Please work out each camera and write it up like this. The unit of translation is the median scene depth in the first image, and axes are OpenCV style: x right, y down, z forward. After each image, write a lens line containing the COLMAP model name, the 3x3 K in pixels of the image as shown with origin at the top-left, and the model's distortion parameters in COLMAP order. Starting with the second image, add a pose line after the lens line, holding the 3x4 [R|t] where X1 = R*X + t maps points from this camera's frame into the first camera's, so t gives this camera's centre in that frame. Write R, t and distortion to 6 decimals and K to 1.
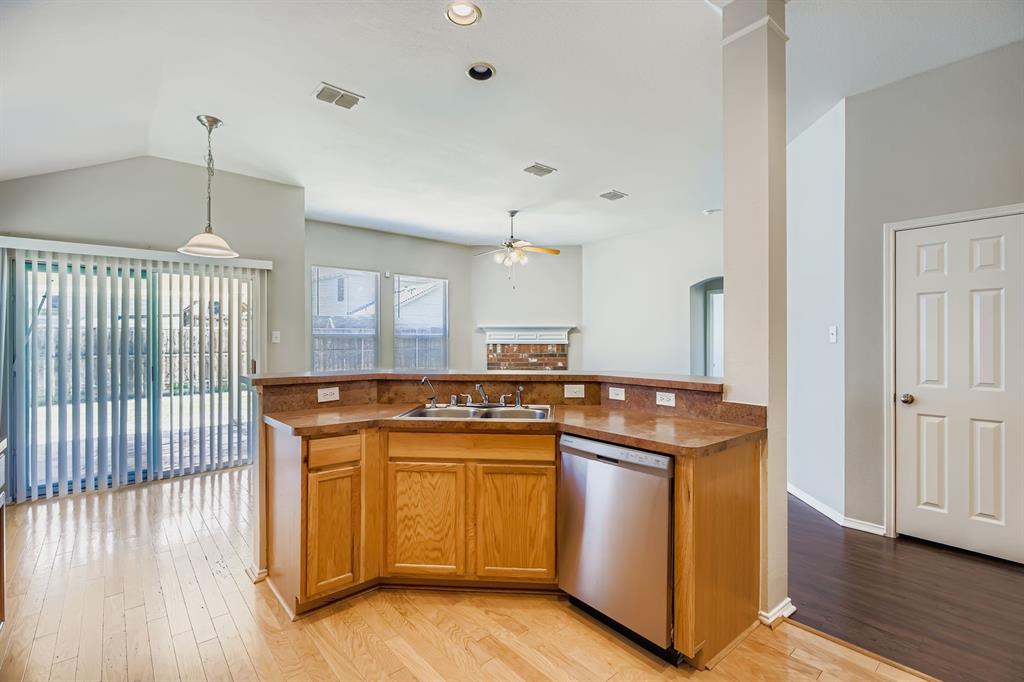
lens RADIAL K [[463.3, 0, 526.2], [0, 463.3, 339.6], [0, 0, 1]] dist [-0.002323, -0.000069]
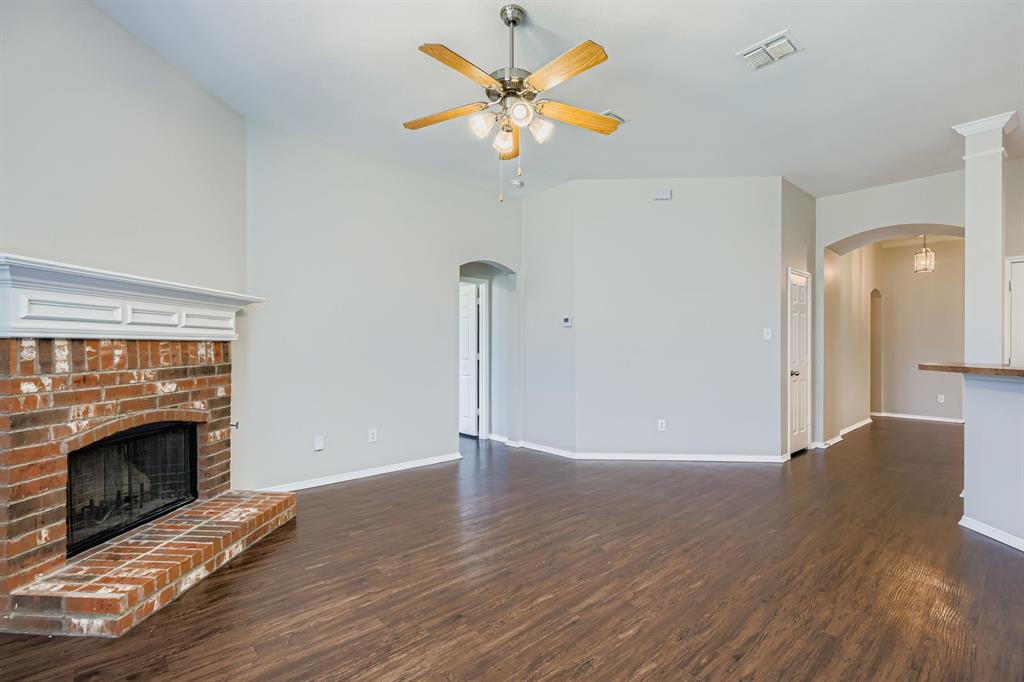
lens RADIAL K [[463.3, 0, 516.1], [0, 463.3, 342.7], [0, 0, 1]] dist [-0.002323, -0.000069]
pose [[0.000973, 0.005828, 0.999983, -0.756911], [-0.005699, 0.999967, -0.005822, 0.028092], [-0.999983, -0.005693, 0.001007, 1.730746]]
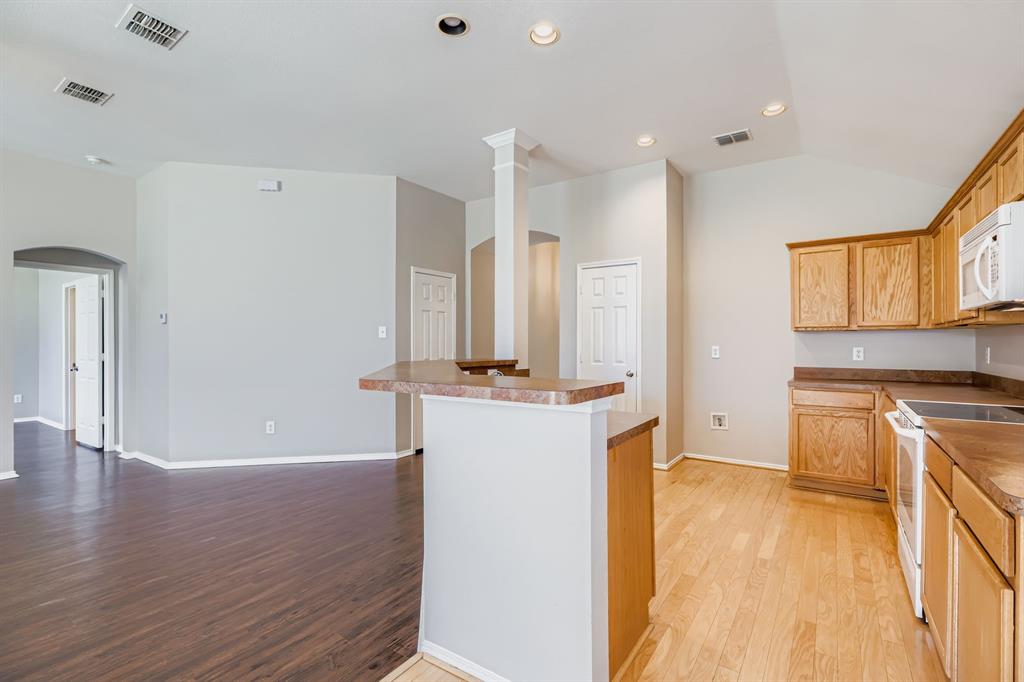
lens RADIAL K [[463.3, 0, 516.2], [0, 463.3, 342.4], [0, 0, 1]] dist [-0.002323, -0.000069]
pose [[-0.235063, 0.002955, 0.971976, -0.819384], [-0.002214, 0.999991, -0.003575, 0.024430], [-0.971978, -0.002993, -0.235054, 0.906938]]
